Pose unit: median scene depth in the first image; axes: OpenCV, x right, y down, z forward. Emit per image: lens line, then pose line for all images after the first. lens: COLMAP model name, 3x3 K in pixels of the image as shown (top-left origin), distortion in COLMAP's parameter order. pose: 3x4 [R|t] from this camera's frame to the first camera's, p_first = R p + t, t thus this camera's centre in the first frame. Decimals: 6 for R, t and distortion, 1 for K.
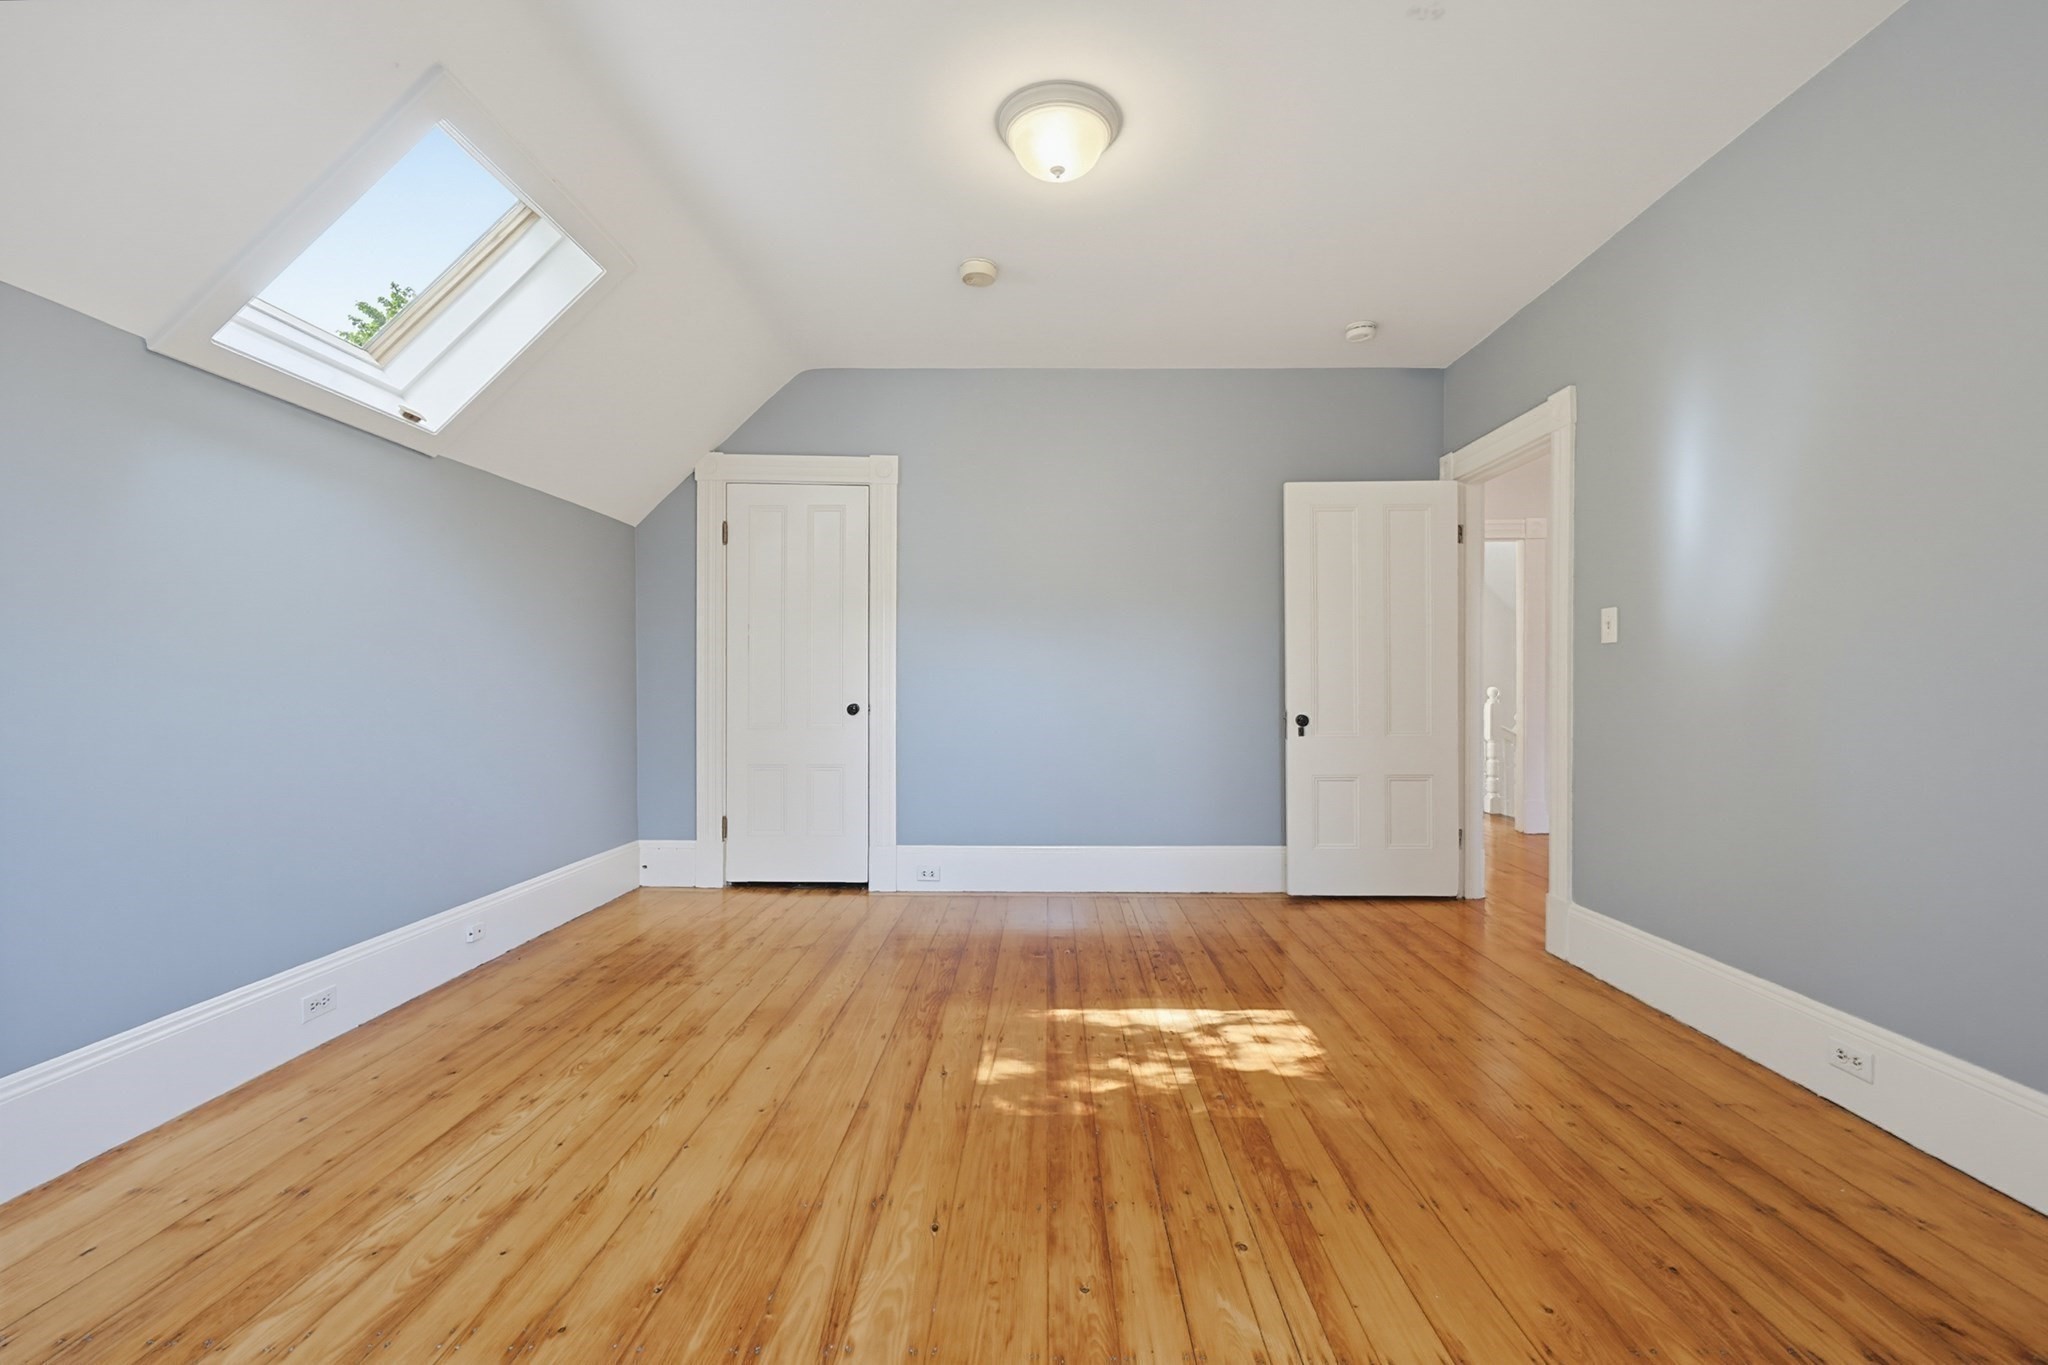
lens RADIAL K [[888.0, 0, 1046.9], [0, 888.0, 685.4], [0, 0, 1]] dist [-0.001226, -0.000267]
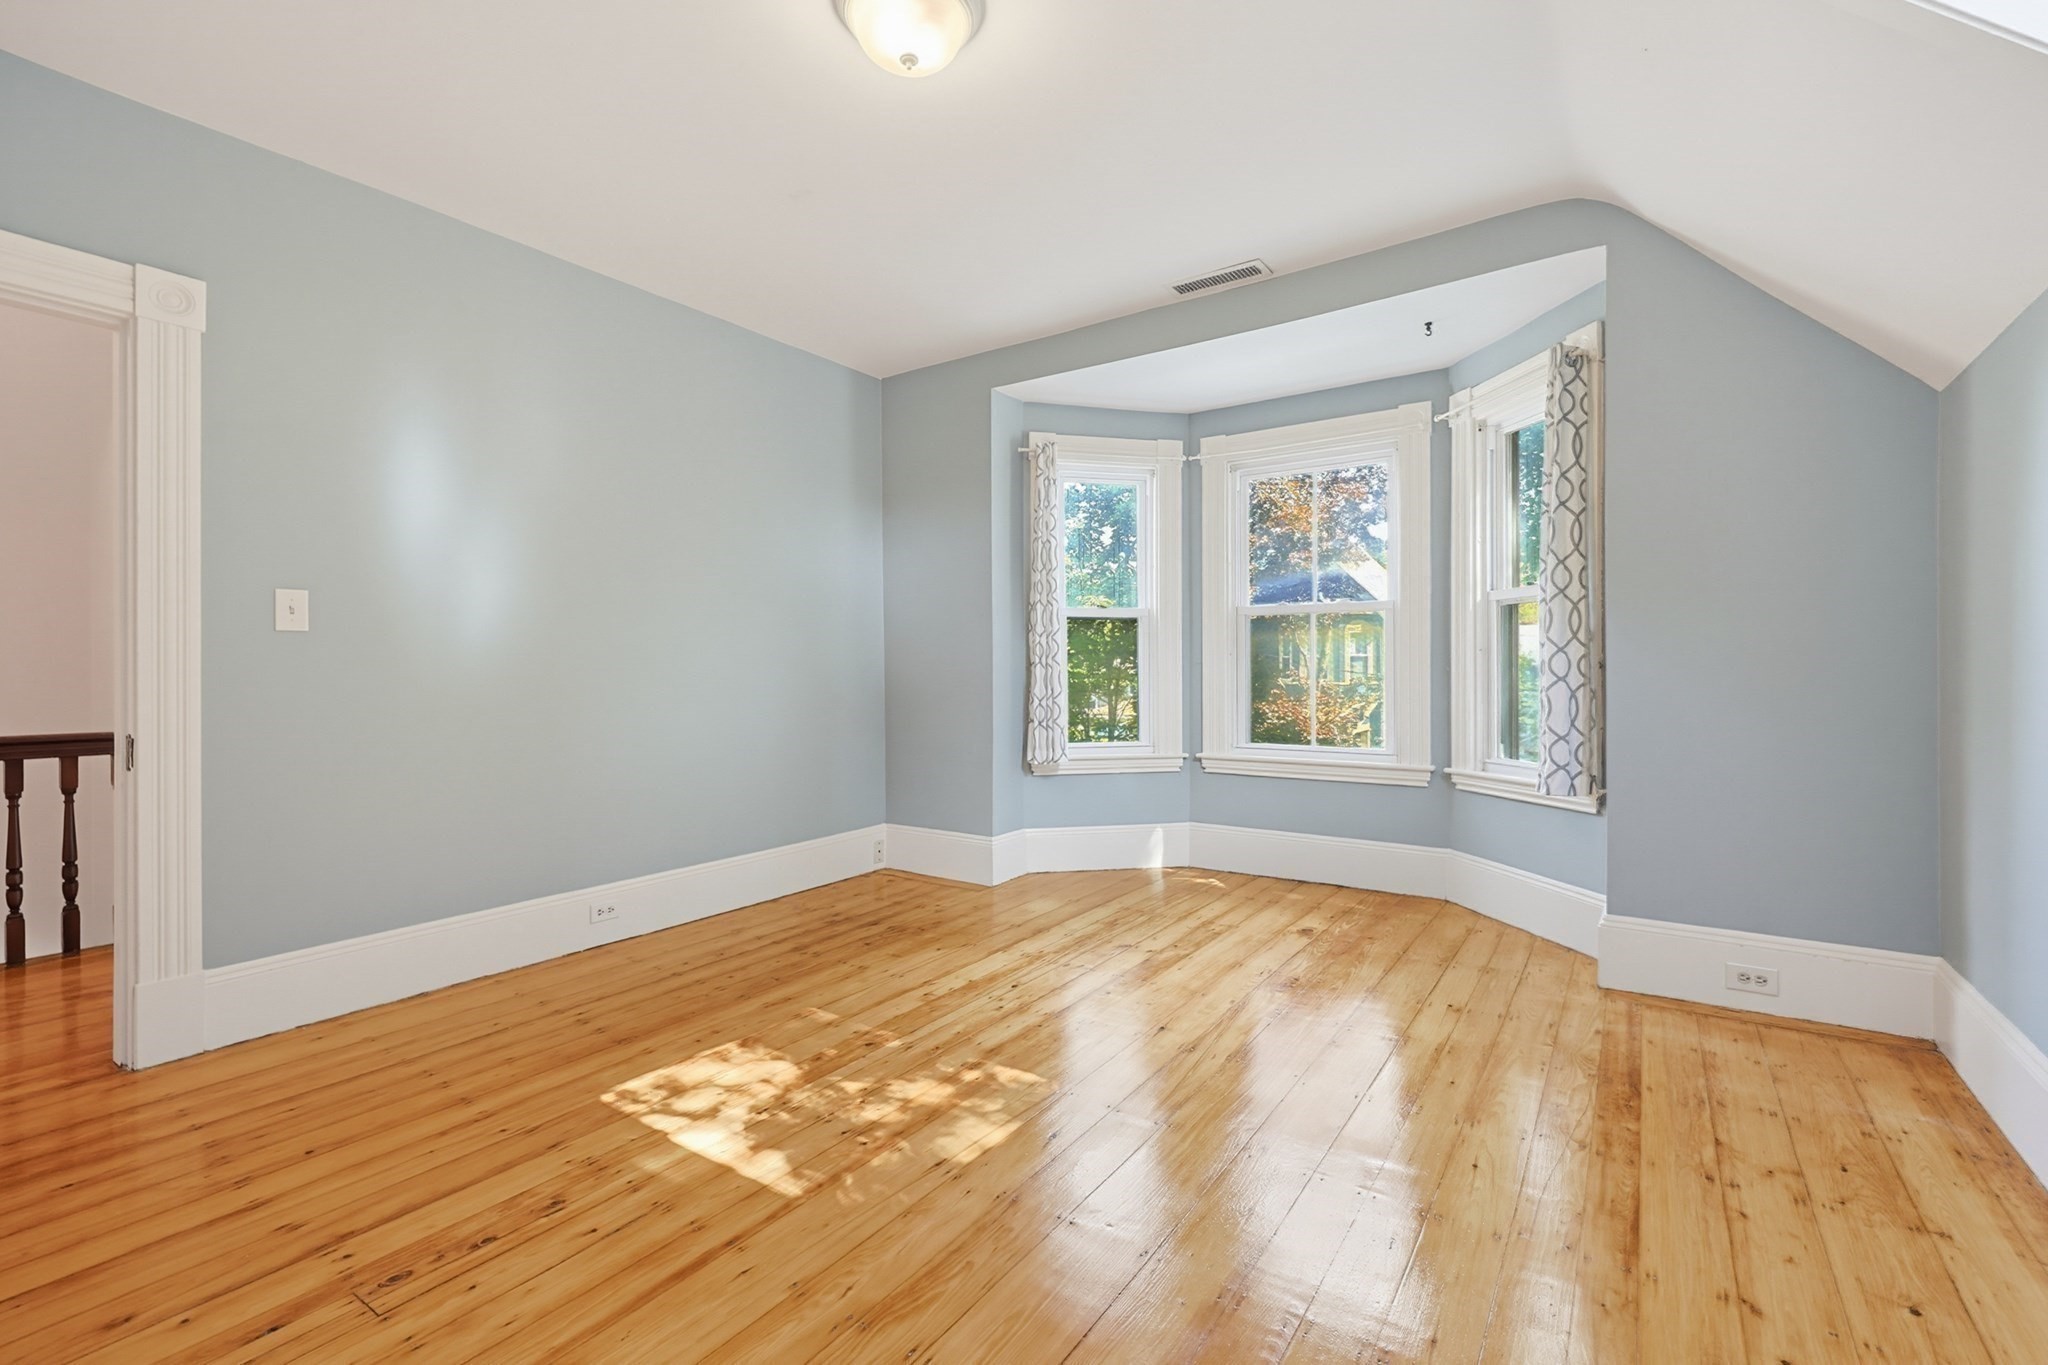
lens RADIAL K [[888.0, 0, 1046.9], [0, 888.0, 685.4], [0, 0, 1]] dist [-0.001226, -0.000267]
pose [[-0.830254, -0.006237, 0.557351, -0.569085], [0.005608, 0.999793, 0.019541, -0.010282], [-0.557357, 0.019349, -0.830047, 1.662871]]
